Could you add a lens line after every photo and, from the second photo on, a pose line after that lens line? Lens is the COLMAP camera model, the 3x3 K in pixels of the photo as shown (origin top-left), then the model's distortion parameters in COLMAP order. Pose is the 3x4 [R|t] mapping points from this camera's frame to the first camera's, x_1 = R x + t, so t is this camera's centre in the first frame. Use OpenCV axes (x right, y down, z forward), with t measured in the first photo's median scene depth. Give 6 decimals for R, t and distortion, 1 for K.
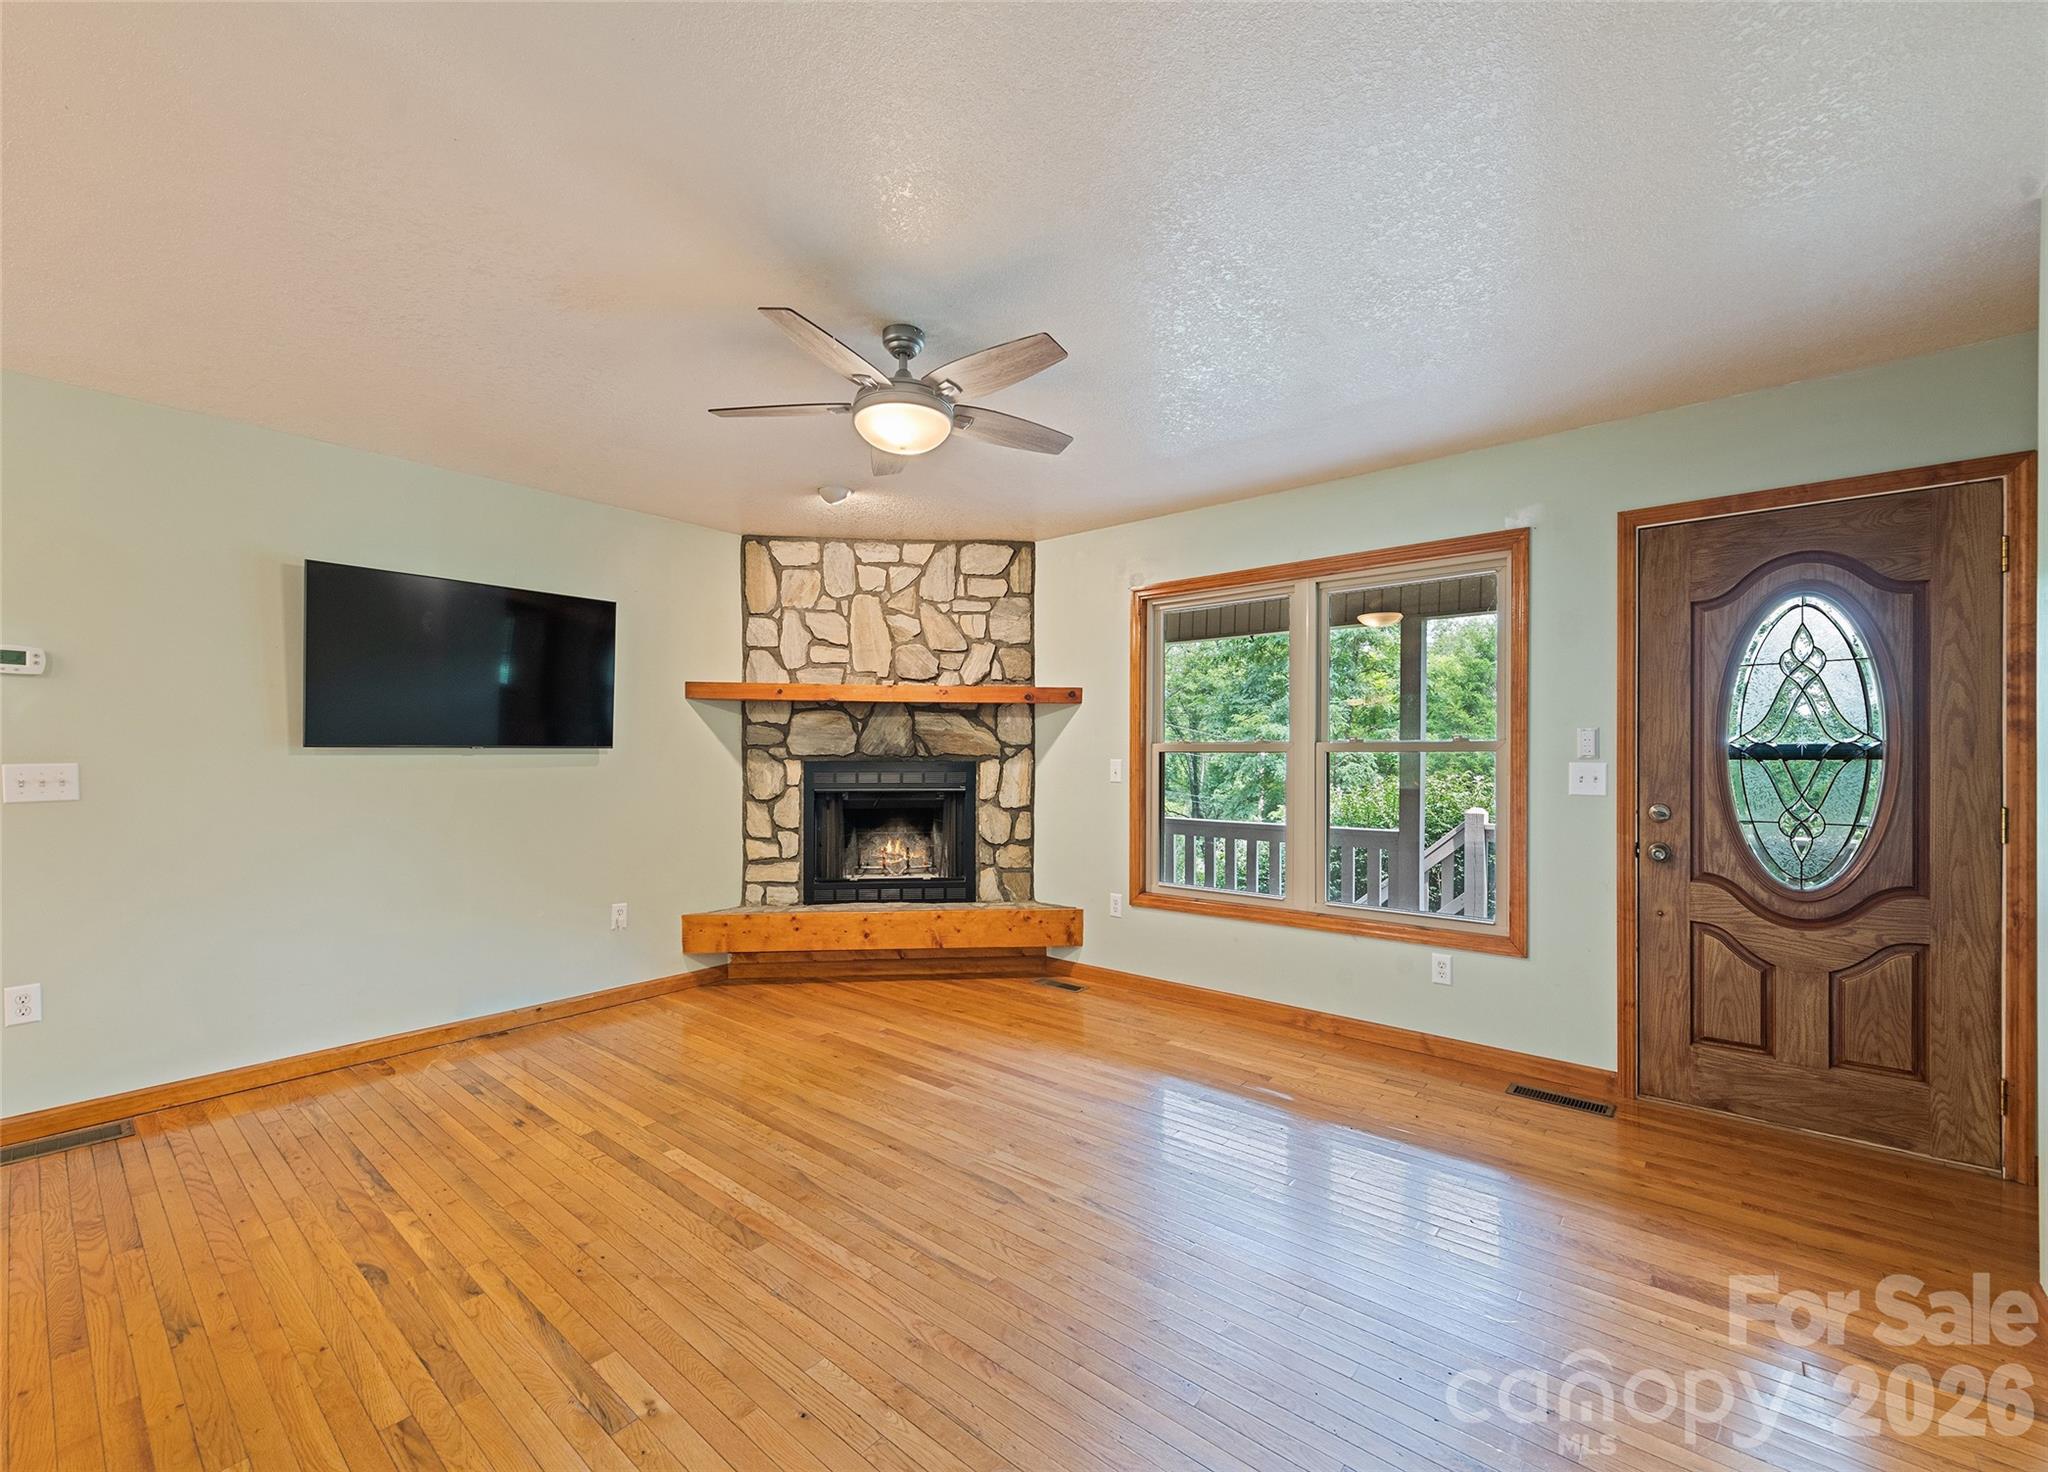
lens RADIAL K [[834.1, 0, 1016.3], [0, 834.1, 756.9], [0, 0, 1]] dist [0.011349, -0.000128]
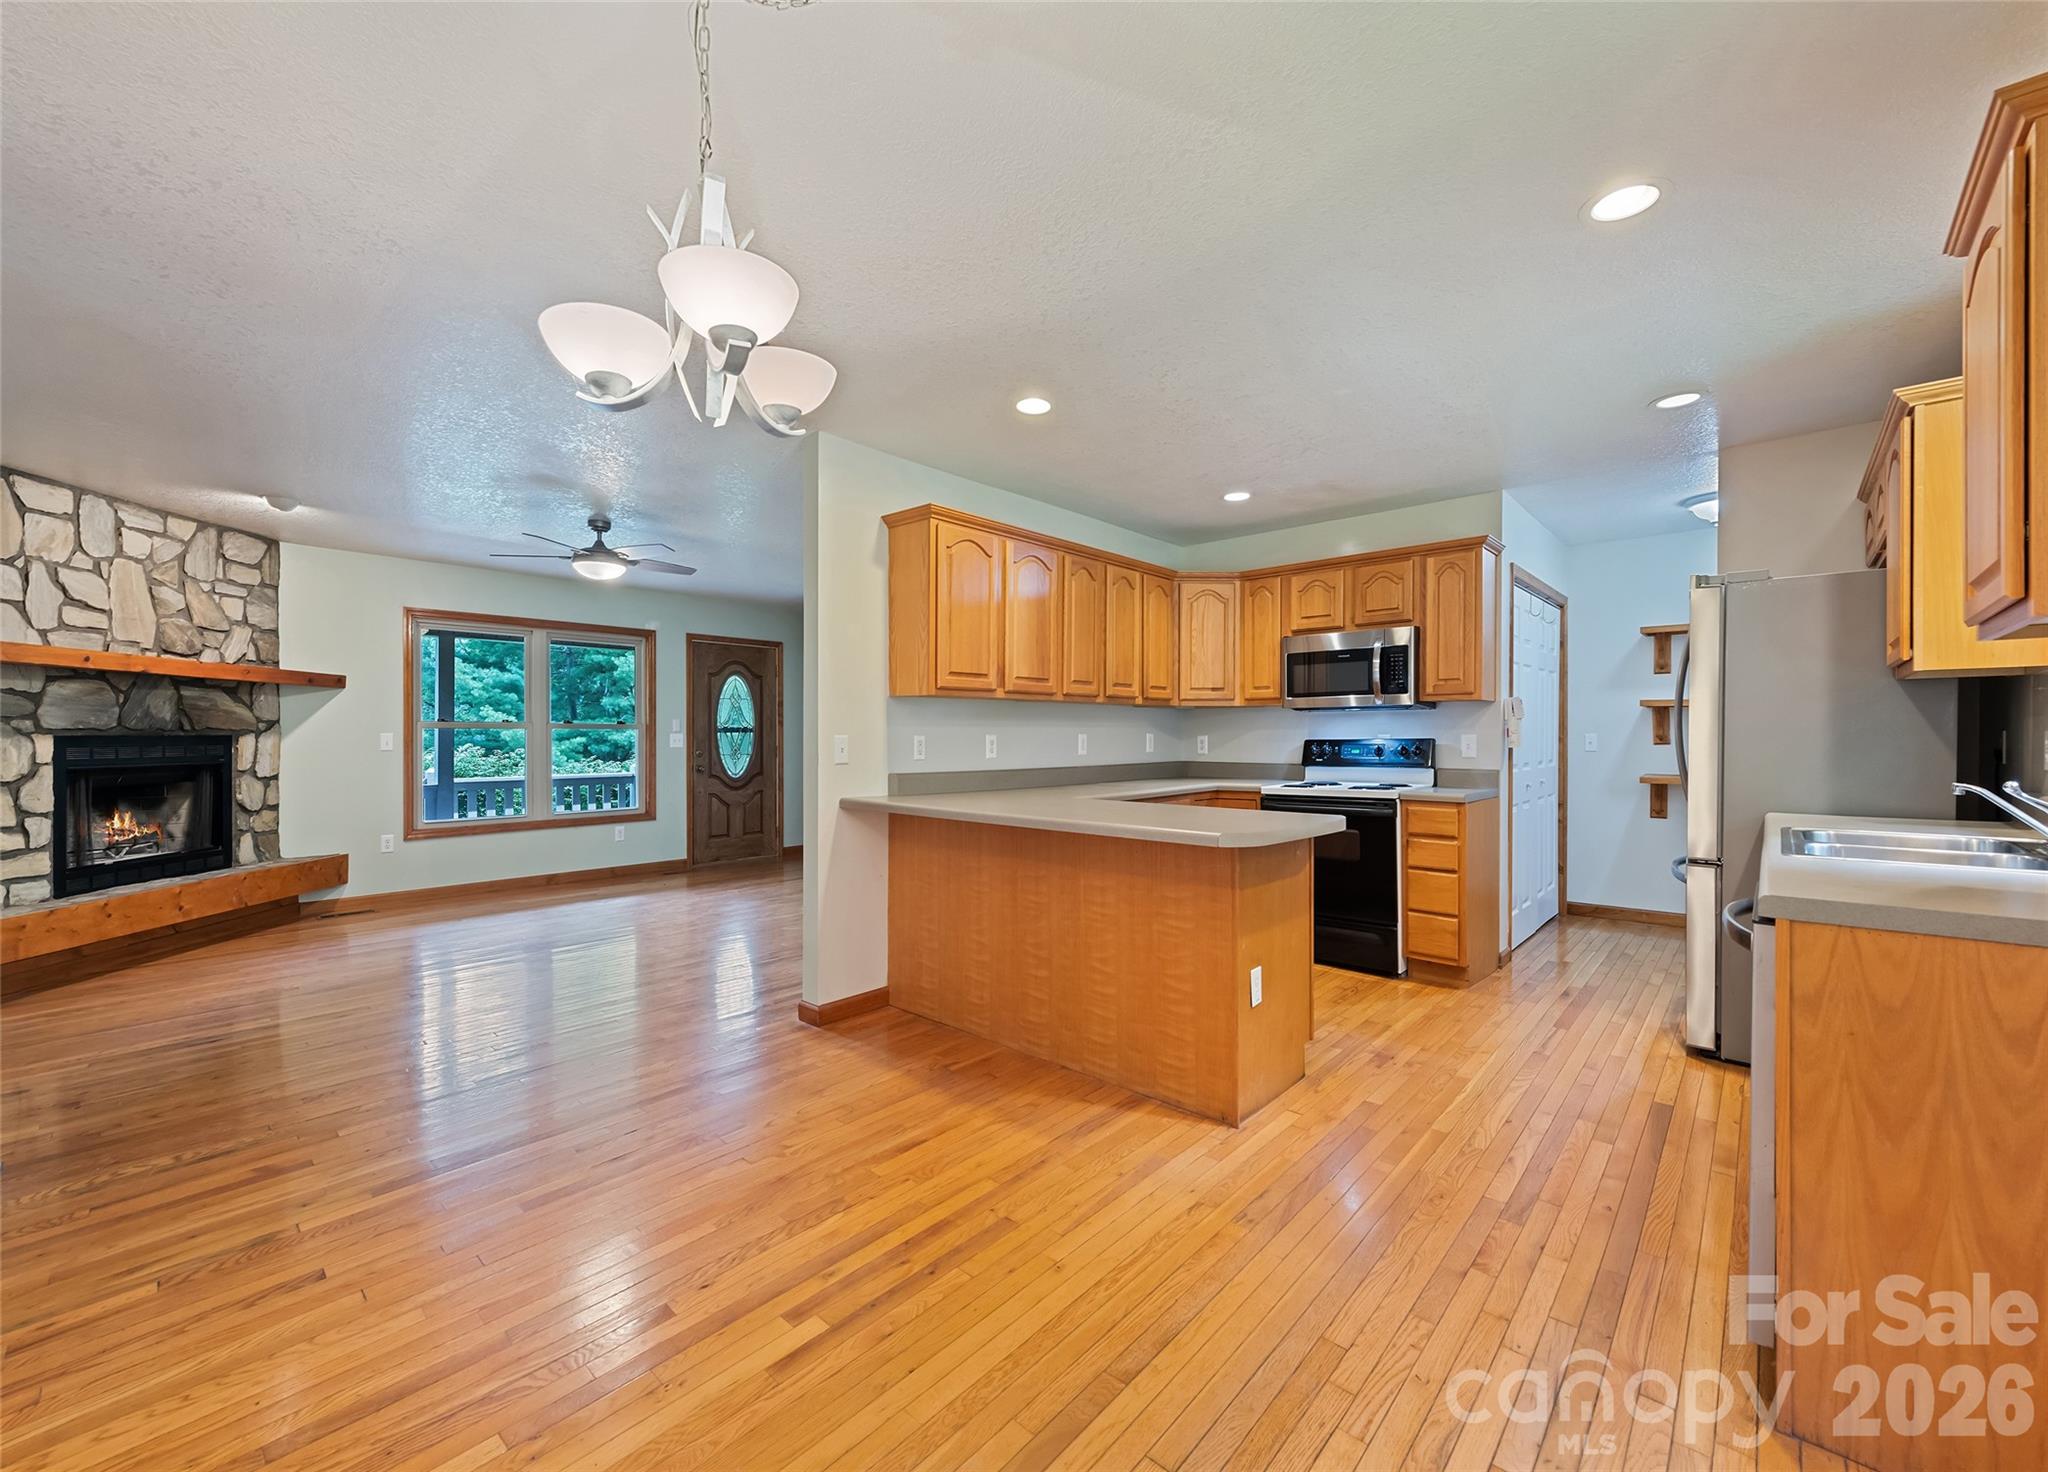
lens RADIAL K [[814.7, 0, 1027.0], [0, 814.7, 738.9], [0, 0, 1]] dist [0.001510, -0.000769]
pose [[0.030198, -0.007716, 0.999514, -1.081147], [0.001786, 0.999969, 0.007665, 0.003752], [-0.999542, 0.001554, 0.030210, -0.049236]]
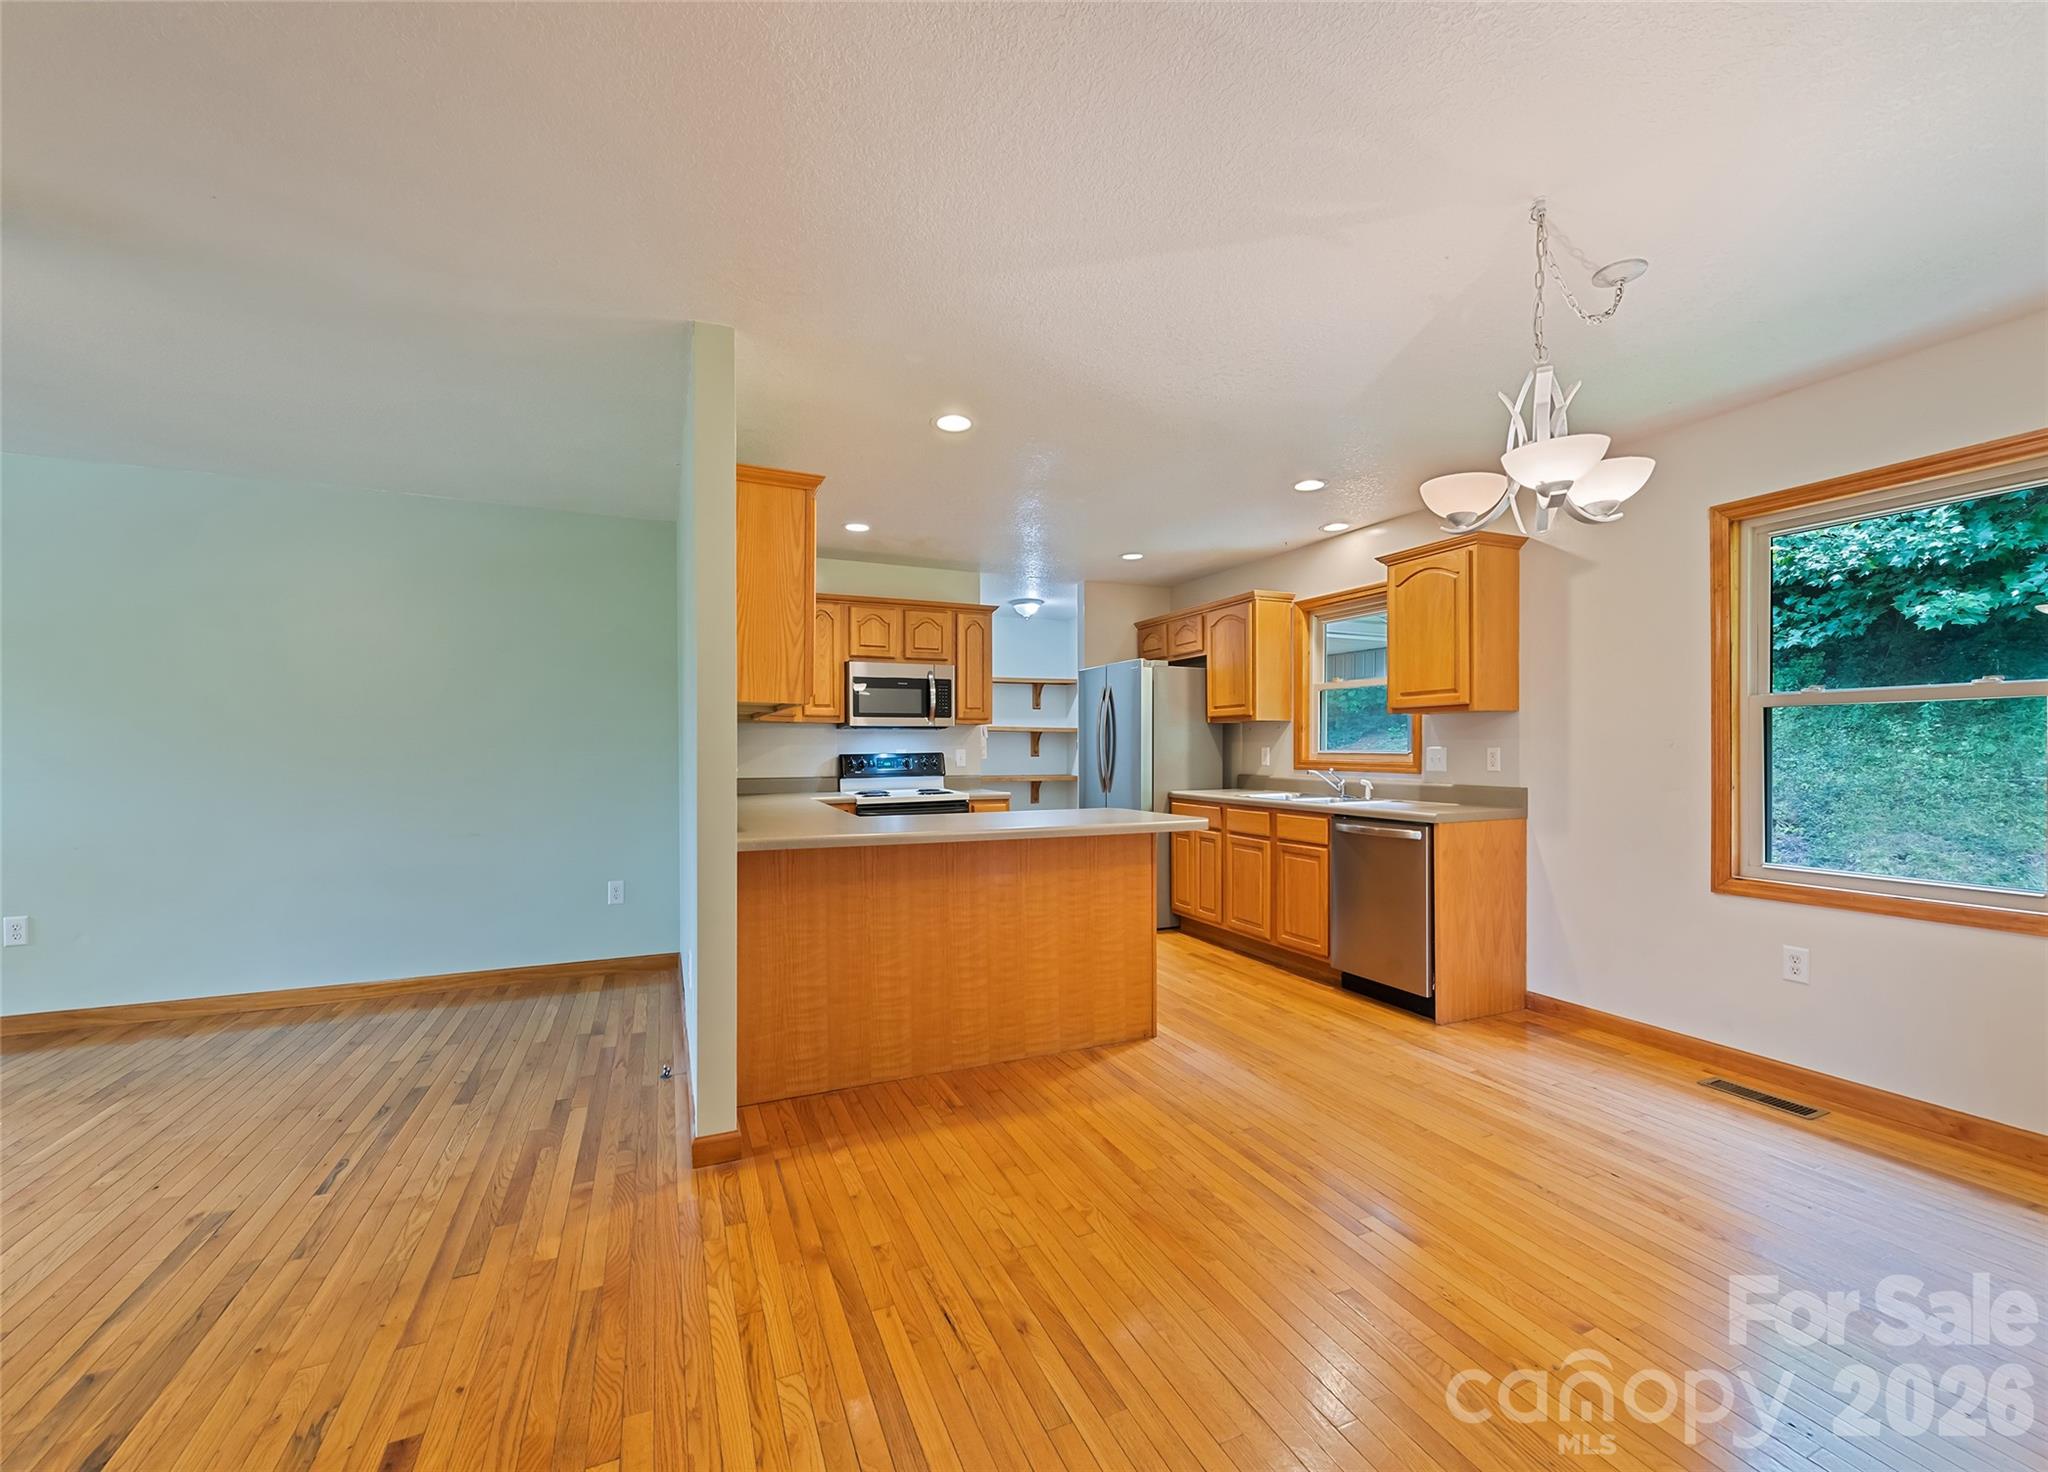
lens RADIAL K [[811.2, 0, 1007.0], [0, 811.2, 745.9], [0, 0, 1]] dist [0.014095, -0.000163]
pose [[-0.894504, -0.000754, 0.447059, -0.752119], [-0.000028, 0.999999, 0.001631, -0.000578], [-0.447059, 0.001446, -0.894503, 0.546499]]
